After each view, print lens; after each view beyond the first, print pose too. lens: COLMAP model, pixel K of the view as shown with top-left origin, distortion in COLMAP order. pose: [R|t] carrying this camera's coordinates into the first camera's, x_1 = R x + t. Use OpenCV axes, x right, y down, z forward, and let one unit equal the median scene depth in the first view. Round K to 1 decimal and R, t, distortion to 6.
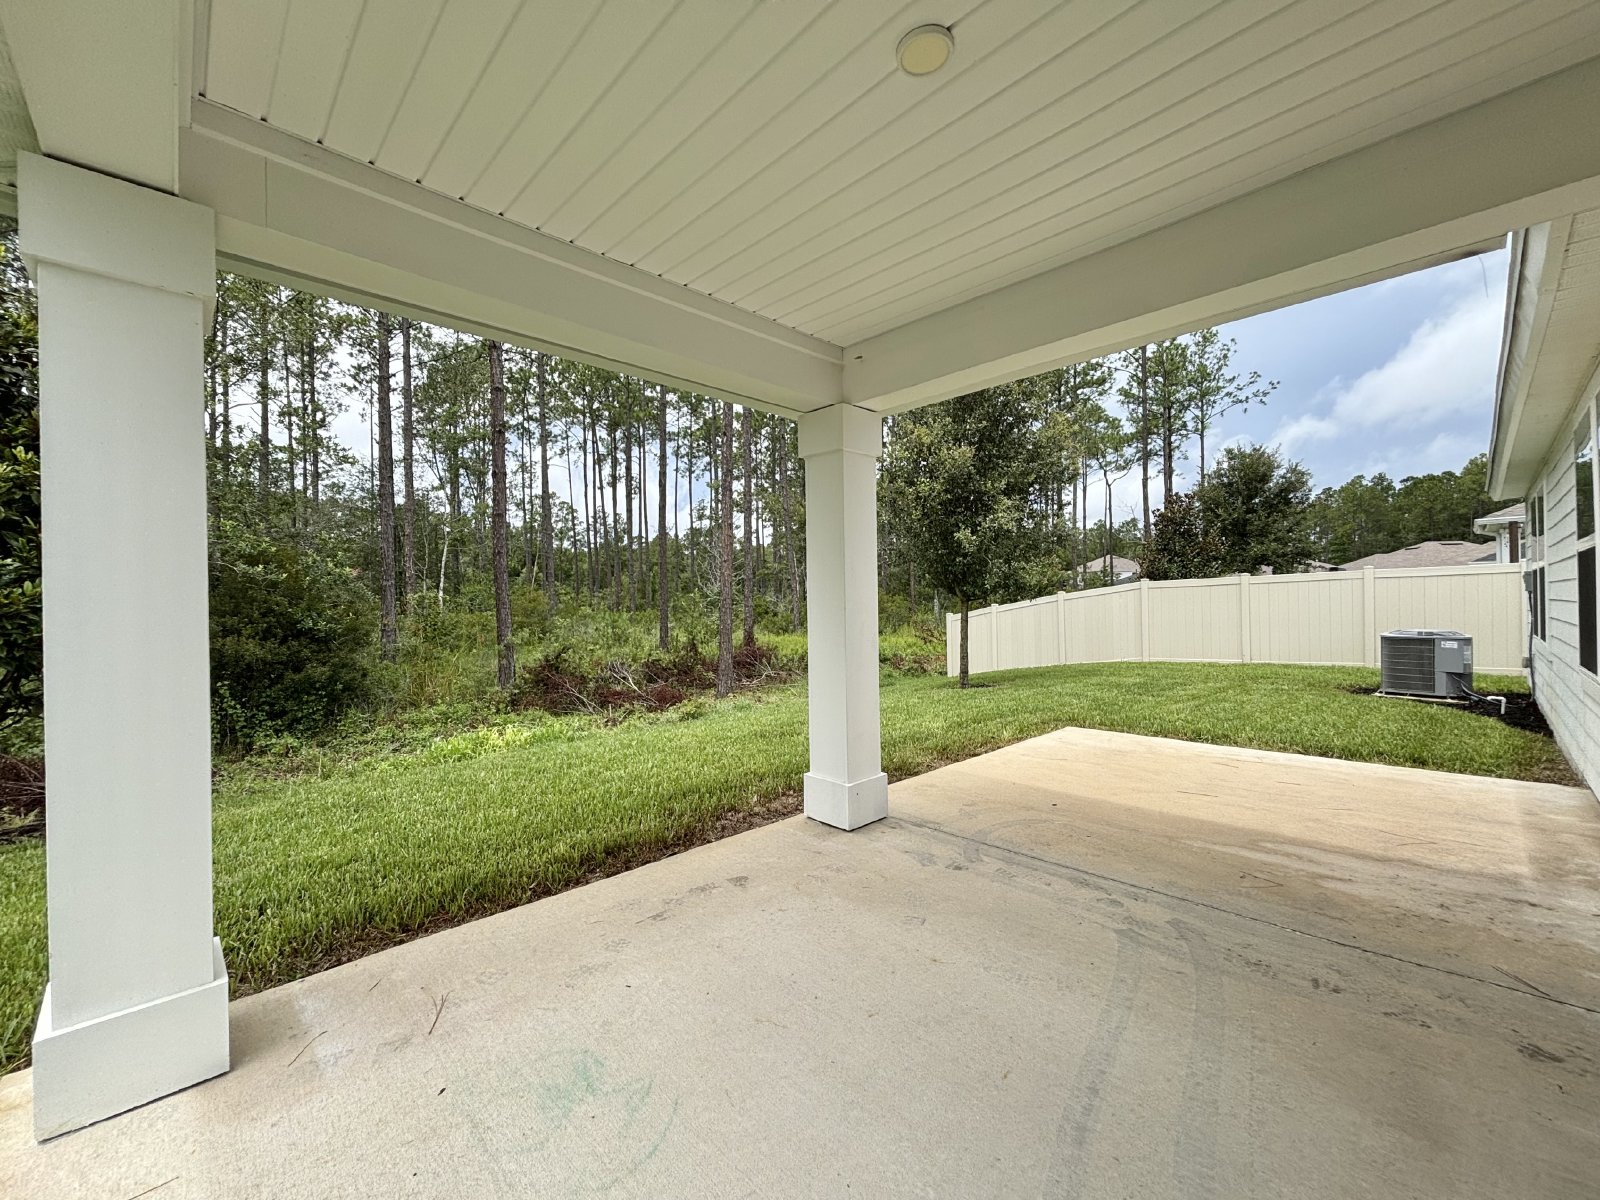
lens RADIAL K [[644.1, 0, 801.1], [0, 644.1, 600.2], [0, 0, 1]] dist [0.002371, 0.000070]
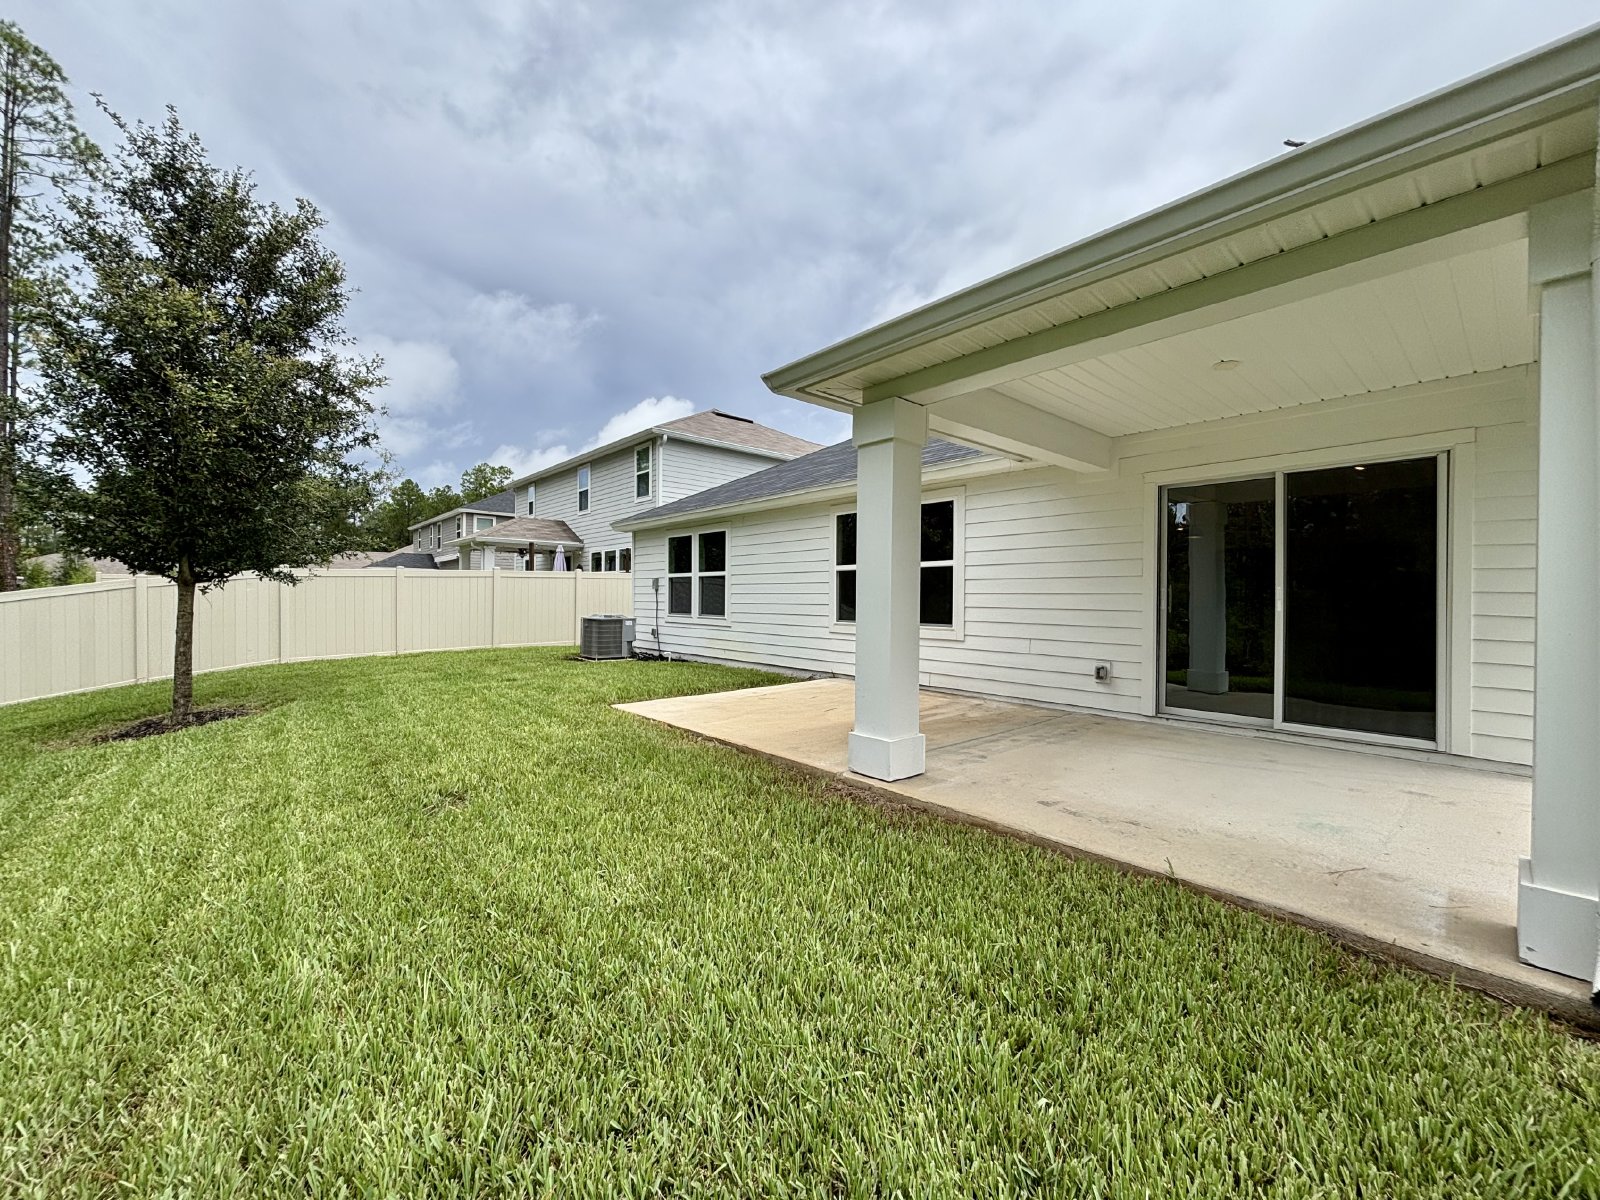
lens RADIAL K [[644.1, 0, 794.9], [0, 644.1, 594.8], [0, 0, 1]] dist [0.002371, 0.000070]
pose [[0.059673, 0.009951, 0.998168, -0.749512], [0.000855, 0.999949, -0.010020, 0.029113], [-0.998218, 0.001452, 0.059662, 0.781273]]
